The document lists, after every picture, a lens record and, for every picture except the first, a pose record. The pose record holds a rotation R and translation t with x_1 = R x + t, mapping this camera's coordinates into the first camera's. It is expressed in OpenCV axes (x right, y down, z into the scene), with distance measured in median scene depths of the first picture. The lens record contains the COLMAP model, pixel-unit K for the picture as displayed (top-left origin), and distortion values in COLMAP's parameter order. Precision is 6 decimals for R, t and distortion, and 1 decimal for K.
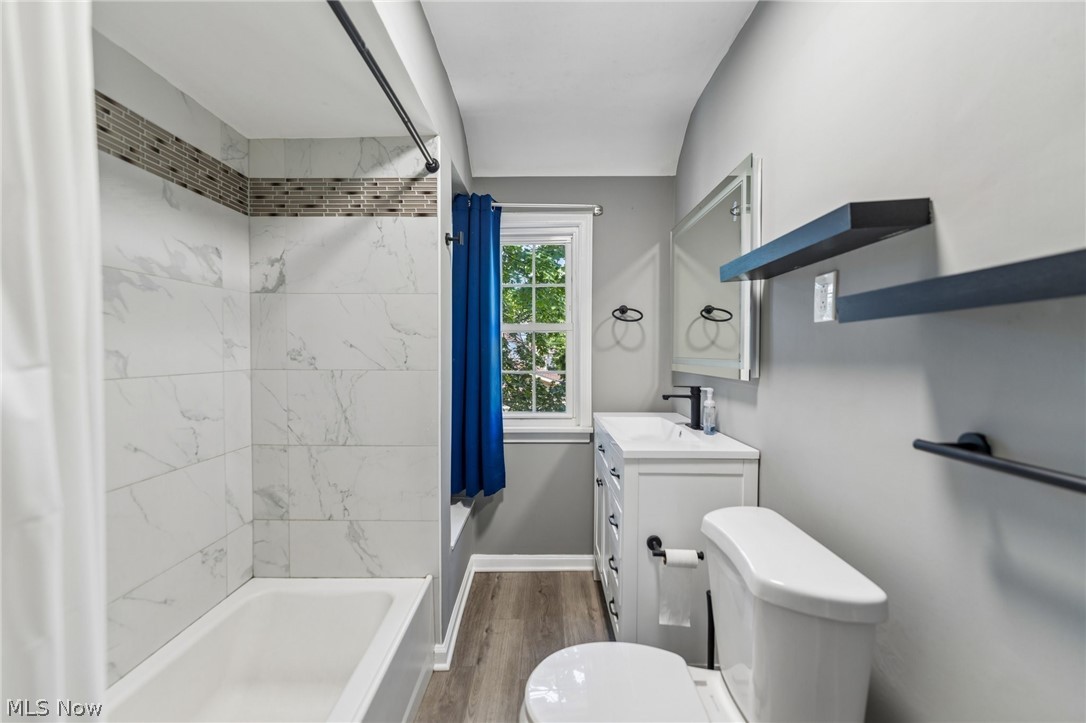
lens RADIAL K [[432.8, 0, 542.0], [0, 432.8, 360.2], [0, 0, 1]] dist [-0.003277, 0.000207]
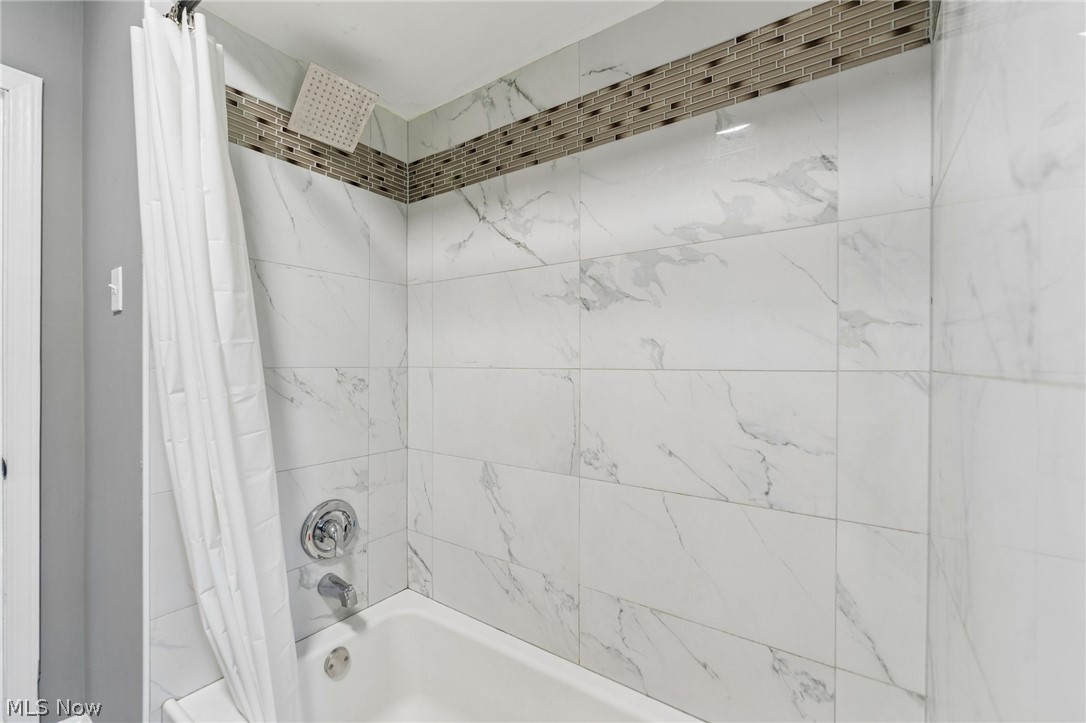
lens RADIAL K [[565.5, 0, 542.5], [0, 565.5, 350.8], [0, 0, 1]] dist [-0.001113, 0.000033]
pose [[-0.645674, 0.000983, -0.763612, 0.073848], [-0.005677, 0.999965, 0.006087, -0.002536], [0.763592, 0.008266, -0.645646, 1.359211]]
